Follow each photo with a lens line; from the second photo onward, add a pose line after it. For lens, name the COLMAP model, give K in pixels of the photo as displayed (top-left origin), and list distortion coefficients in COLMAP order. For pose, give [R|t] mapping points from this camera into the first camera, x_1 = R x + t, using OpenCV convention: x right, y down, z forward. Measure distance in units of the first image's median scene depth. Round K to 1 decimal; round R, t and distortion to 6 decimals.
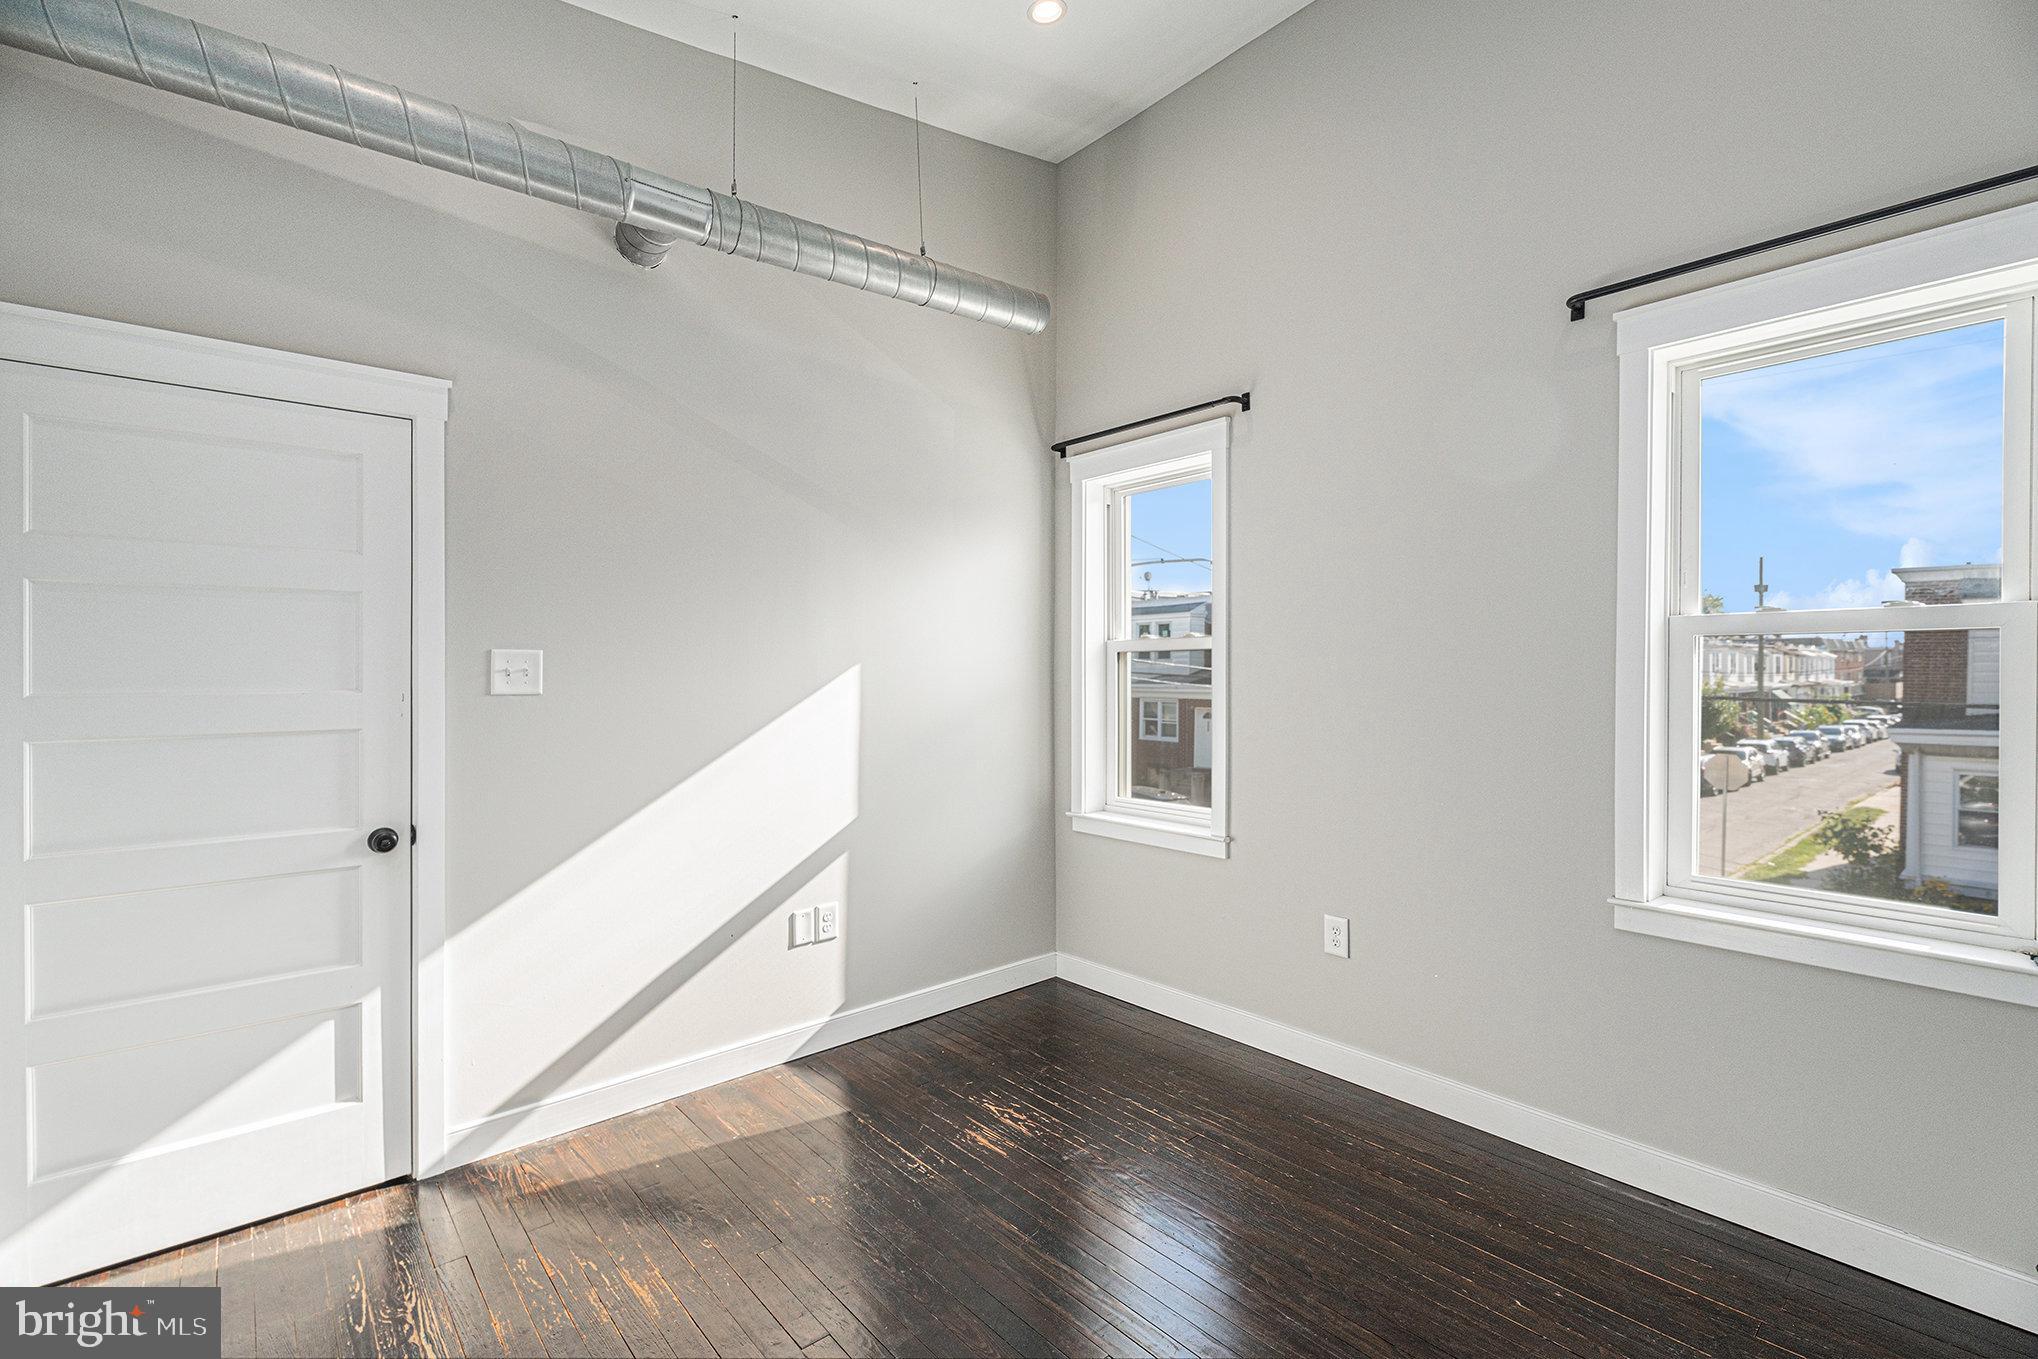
lens RADIAL K [[932.1, 0, 1017.0], [0, 932.1, 699.6], [0, 0, 1]] dist [-0.010488, -0.001308]
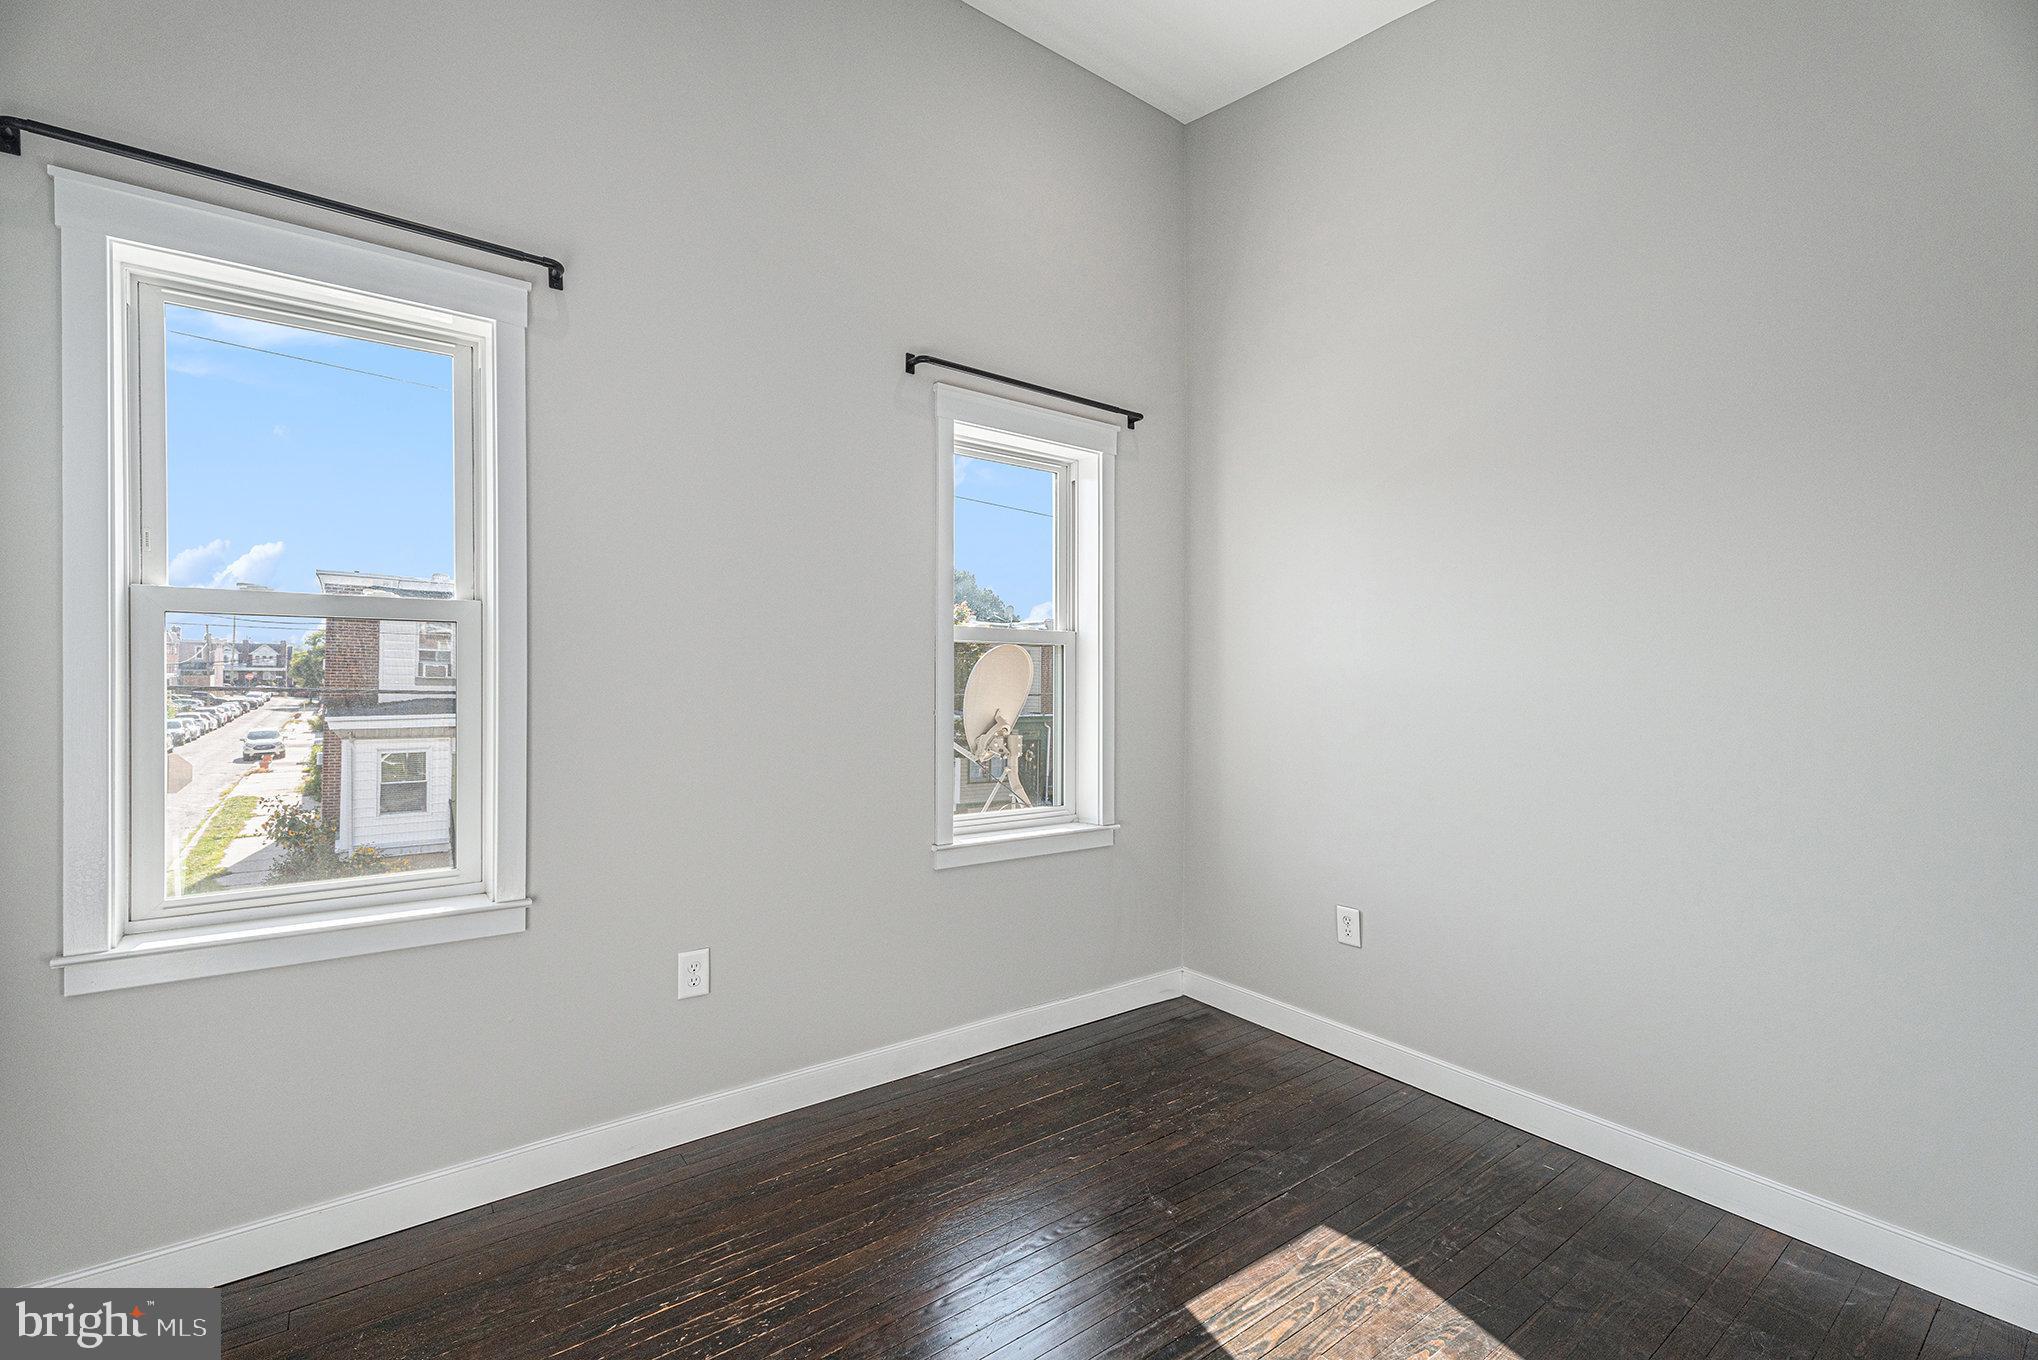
lens RADIAL K [[932.1, 0, 1001.2], [0, 932.1, 683.0], [0, 0, 1]] dist [-0.010488, -0.001308]
pose [[0.022653, -0.006220, 0.999724, -0.165047], [0.015904, 0.999856, 0.005860, -0.003265], [-0.999617, 0.015766, 0.022748, 0.234153]]
